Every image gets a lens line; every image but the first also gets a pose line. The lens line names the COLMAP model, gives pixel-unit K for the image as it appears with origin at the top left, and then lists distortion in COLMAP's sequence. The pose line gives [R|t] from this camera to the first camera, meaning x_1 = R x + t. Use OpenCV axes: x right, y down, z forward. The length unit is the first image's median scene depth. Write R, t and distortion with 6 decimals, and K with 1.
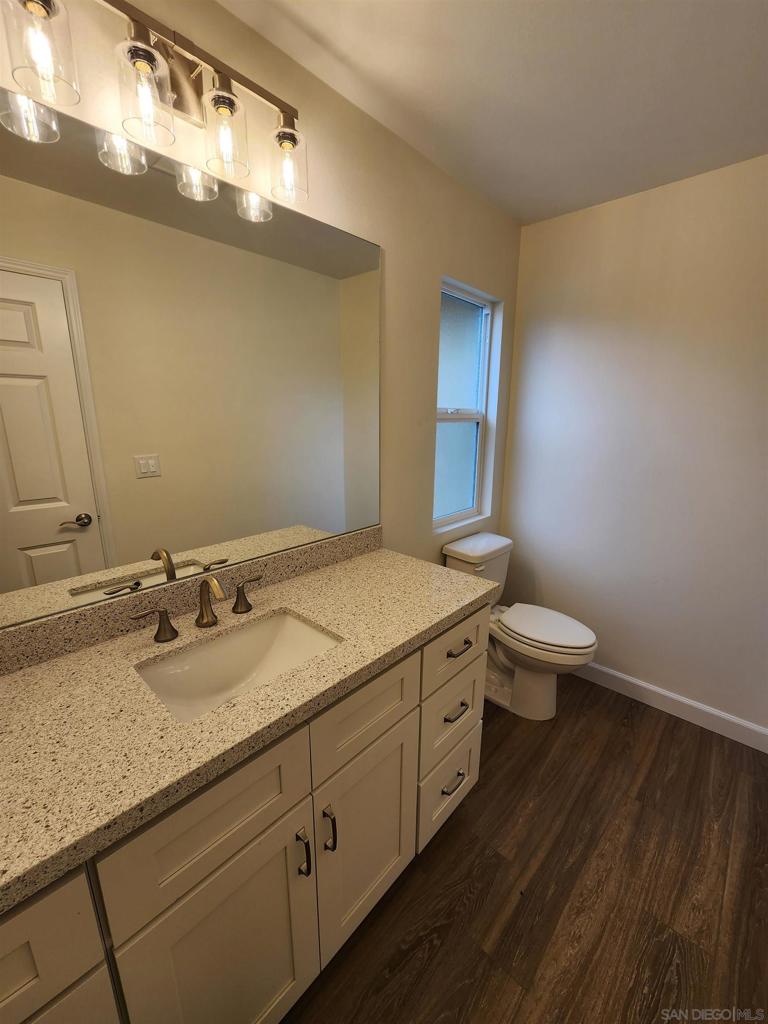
lens RADIAL K [[413.1, 0, 378.4], [0, 413.1, 508.7], [0, 0, 1]] dist [0.001021, 0.000307]
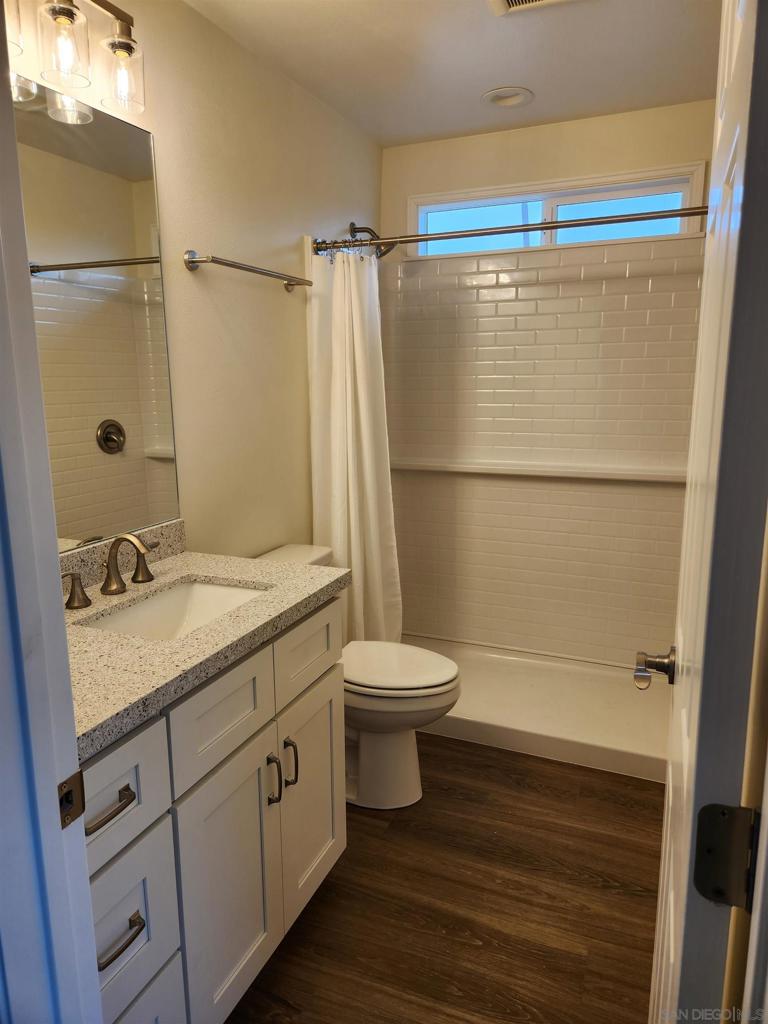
lens RADIAL K [[682.3, 0, 385.5], [0, 682.3, 511.8], [0, 0, 1]] dist [0.000561, -0.015661]
pose [[0.922135, -0.086798, 0.377006, -0.386454], [0.103204, 0.994383, -0.023495, 0.188141], [-0.372849, 0.060574, 0.925913, -0.534961]]
